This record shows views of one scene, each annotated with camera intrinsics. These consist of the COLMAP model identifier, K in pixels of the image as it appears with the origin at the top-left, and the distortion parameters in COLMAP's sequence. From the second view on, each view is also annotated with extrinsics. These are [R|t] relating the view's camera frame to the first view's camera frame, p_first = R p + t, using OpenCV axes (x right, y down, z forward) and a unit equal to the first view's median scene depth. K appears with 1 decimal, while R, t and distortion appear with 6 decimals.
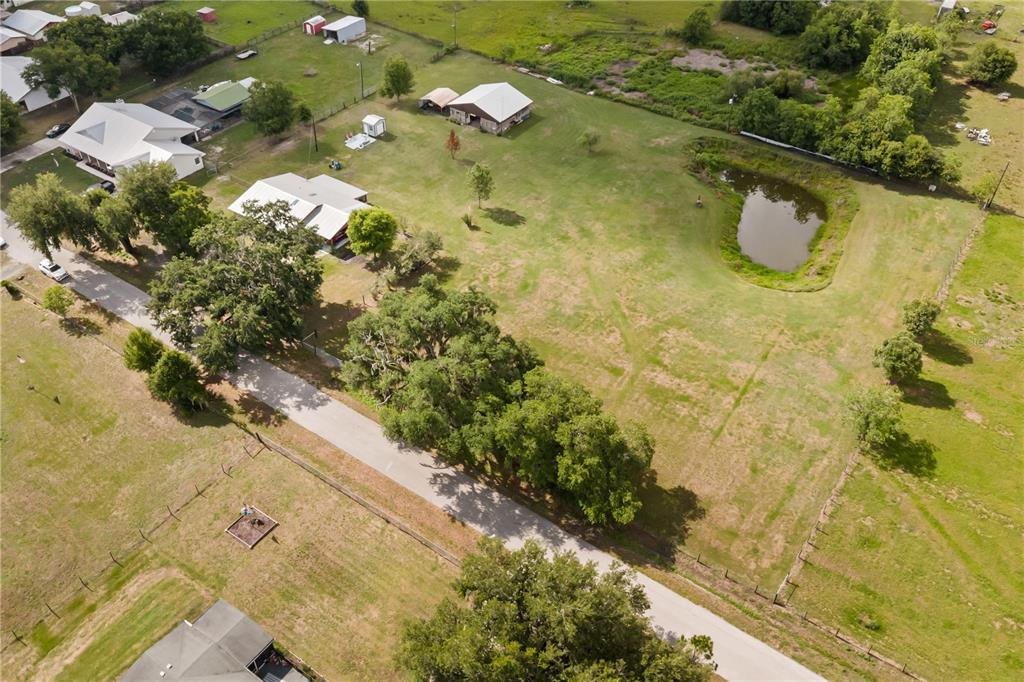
lens RADIAL K [[851.3, 0, 510.0], [0, 851.3, 340.6], [0, 0, 1]] dist [0.011812, 0.001807]
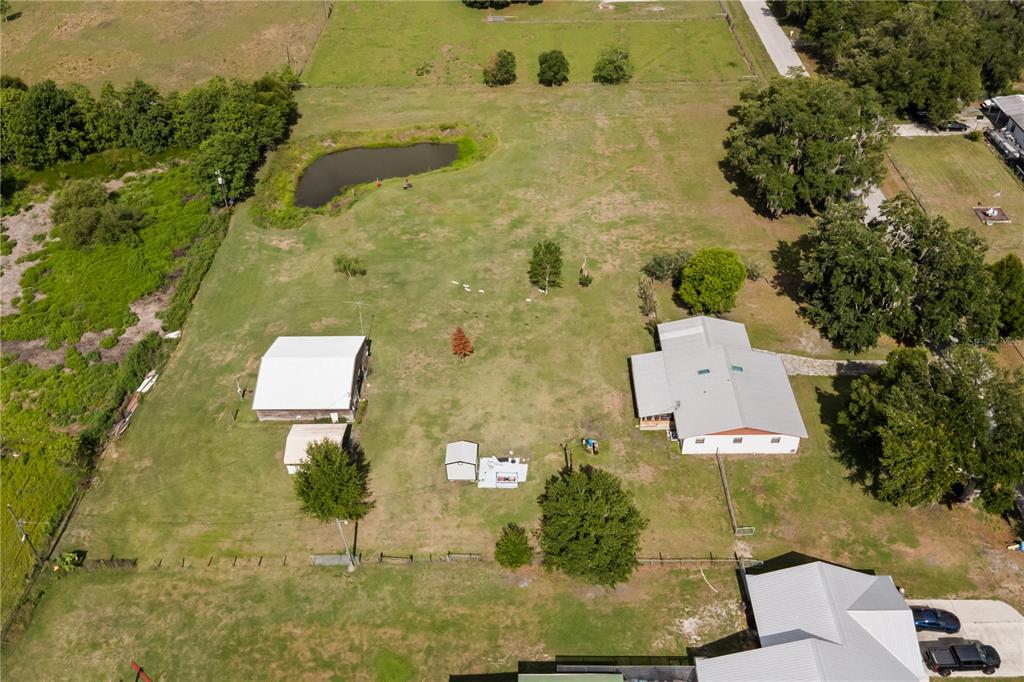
lens RADIAL K [[851.3, 0, 510.0], [0, 851.3, 340.6], [0, 0, 1]] dist [0.011812, 0.001807]
pose [[-0.555055, -0.528438, 0.642391, -0.634780], [0.567191, 0.324458, 0.756982, -0.877101], [-0.608447, 0.784525, 0.119633, 1.083793]]
